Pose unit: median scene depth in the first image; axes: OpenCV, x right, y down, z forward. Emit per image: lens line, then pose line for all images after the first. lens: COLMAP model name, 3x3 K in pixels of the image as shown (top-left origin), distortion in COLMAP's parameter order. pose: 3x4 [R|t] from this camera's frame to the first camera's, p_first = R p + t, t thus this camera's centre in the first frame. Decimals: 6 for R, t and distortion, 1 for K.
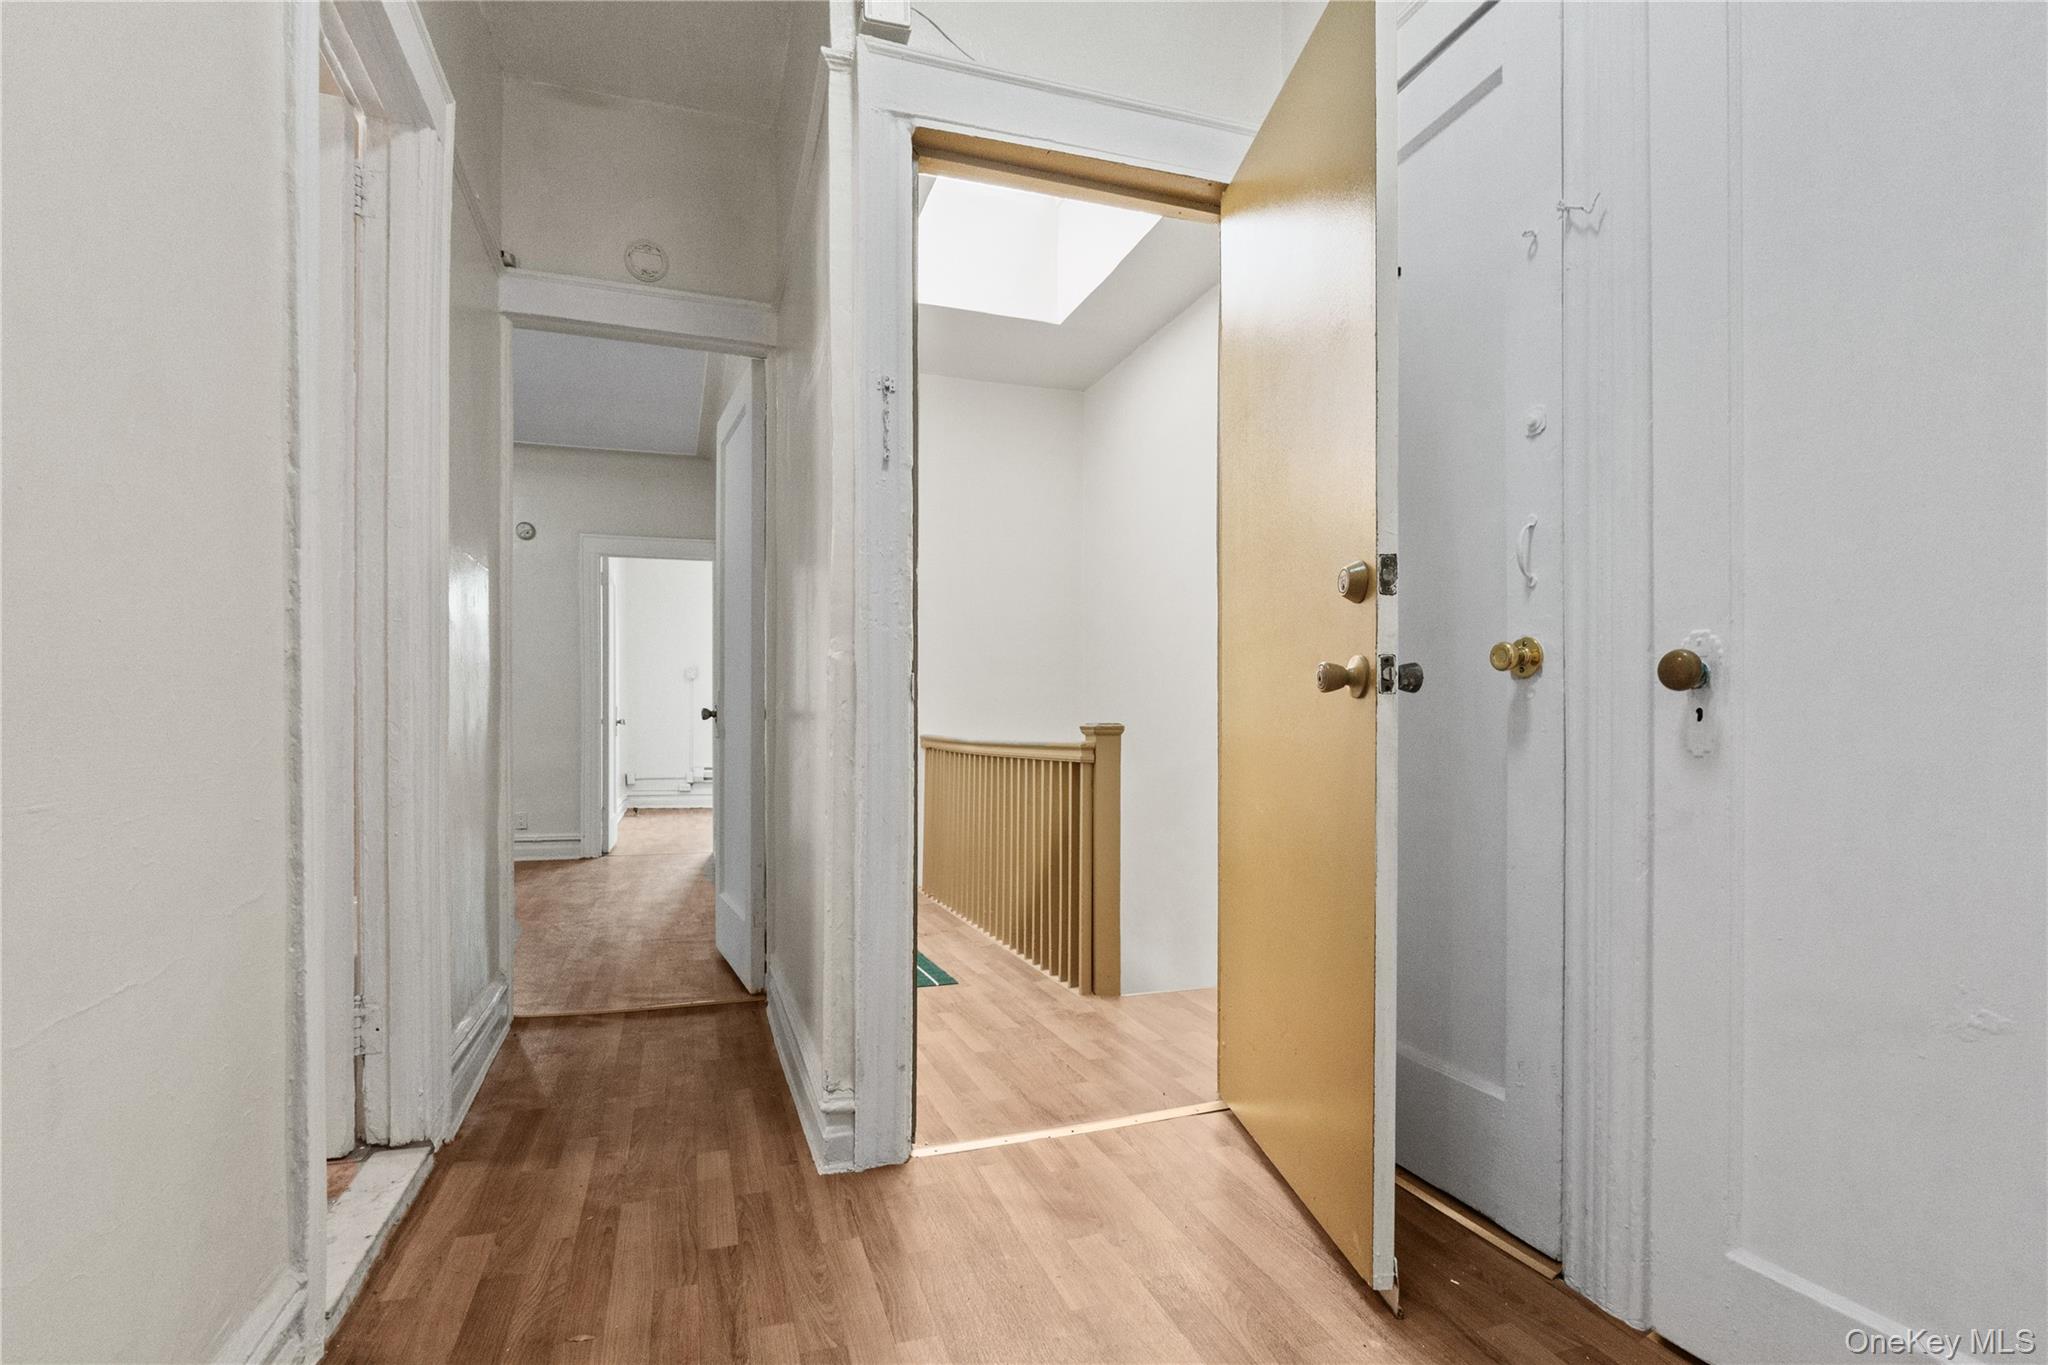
lens RADIAL K [[943.3, 0, 1008.2], [0, 943.3, 717.5], [0, 0, 1]] dist [0.012304, 0.000341]
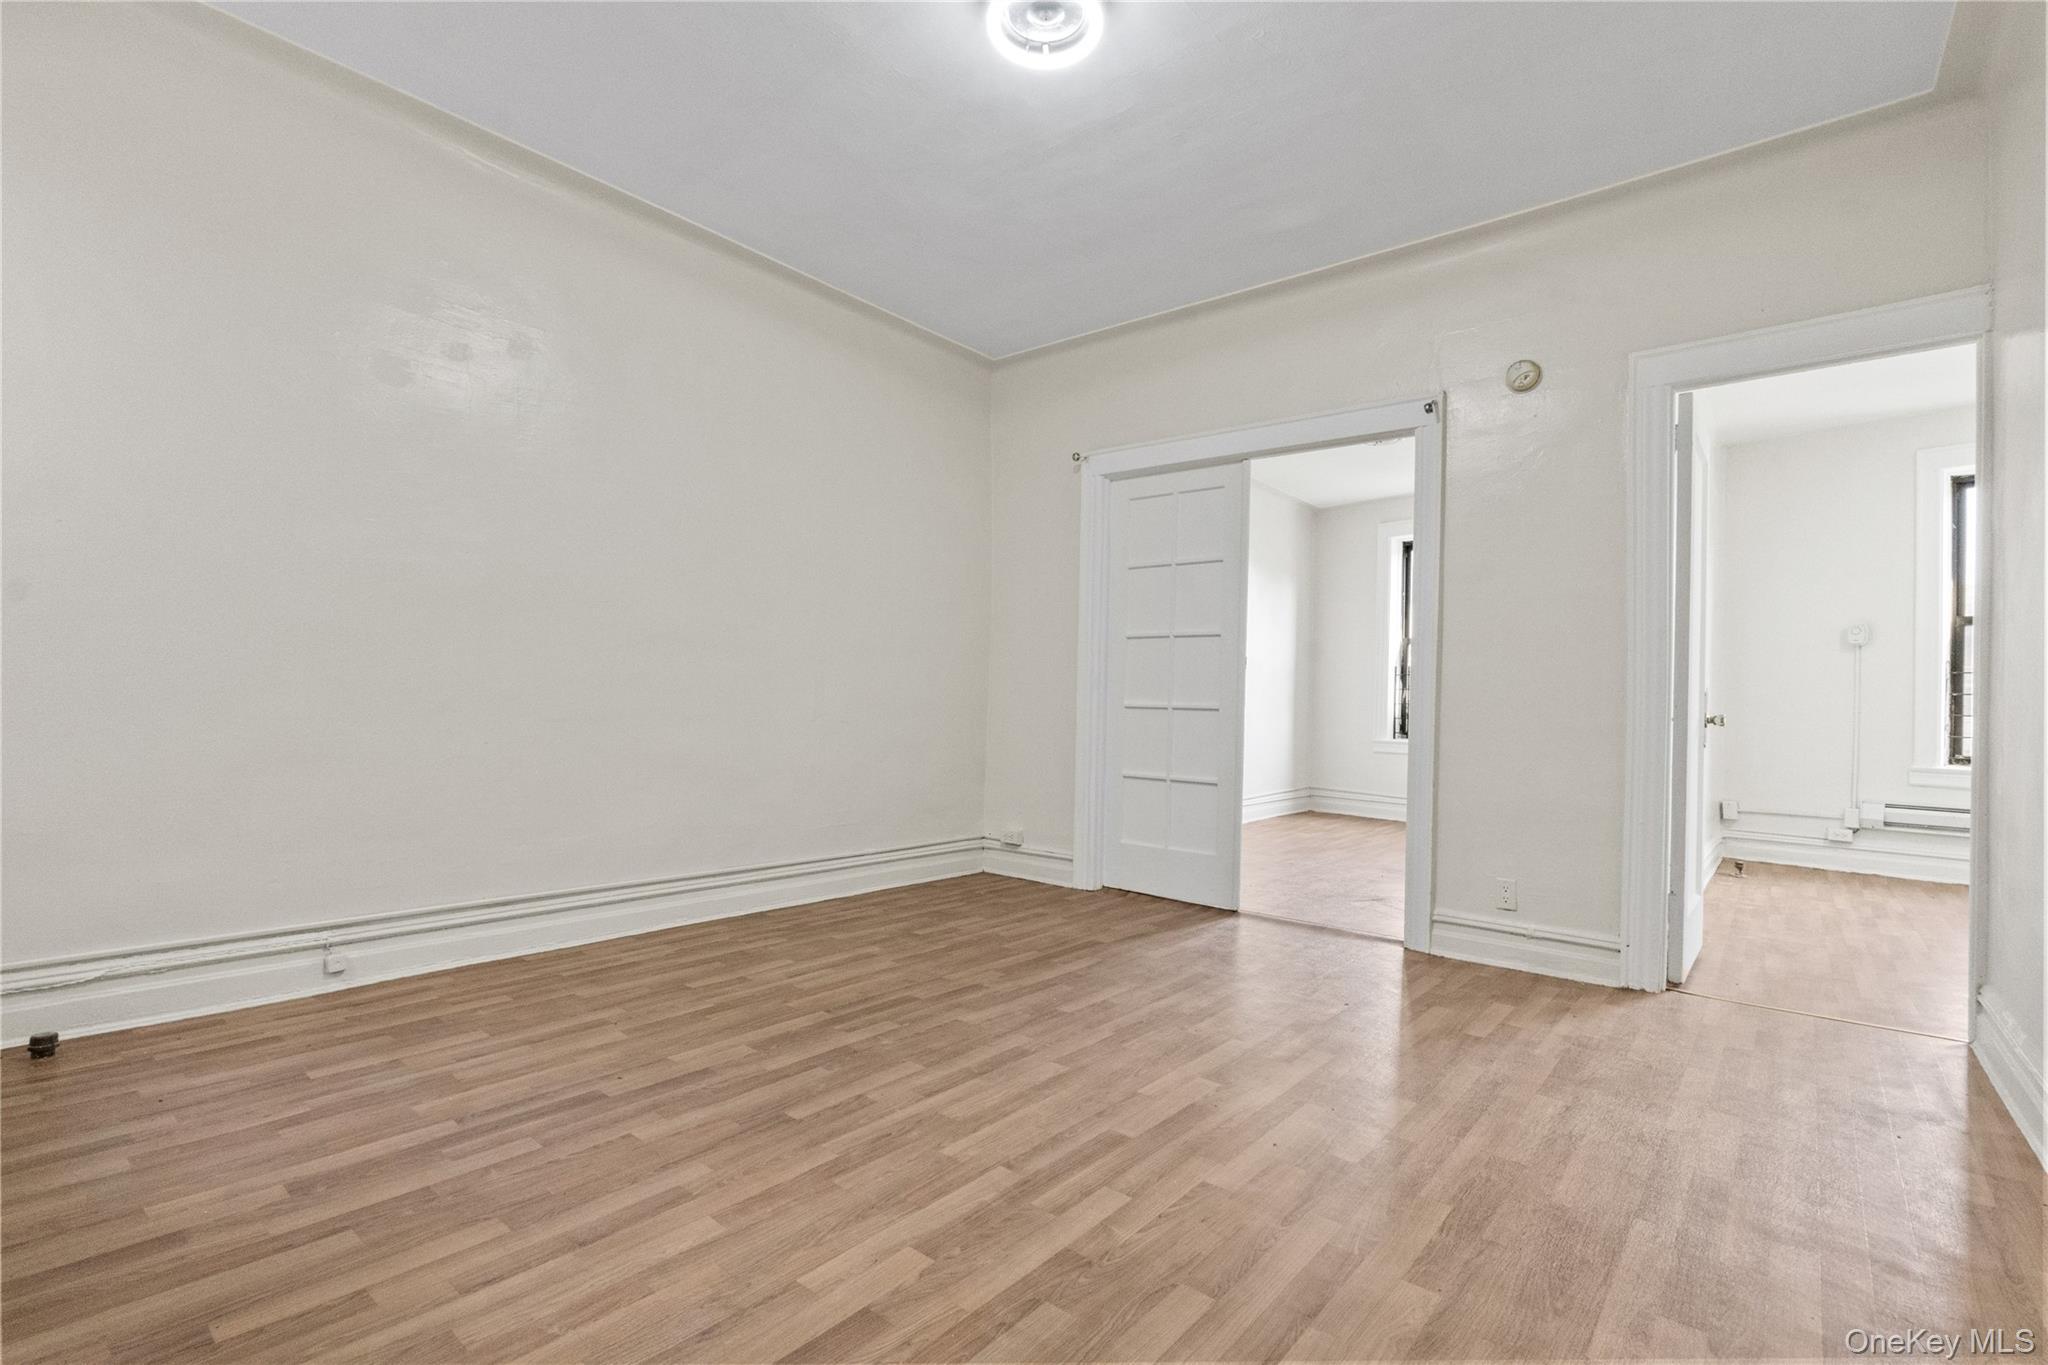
lens RADIAL K [[943.3, 0, 1008.2], [0, 943.3, 717.5], [0, 0, 1]] dist [0.012304, 0.000341]
pose [[0.518853, 0.013401, -0.854758, -0.169109], [-0.008437, 0.999909, 0.010556, 0.000658], [0.854822, 0.001734, 0.518919, 0.407408]]
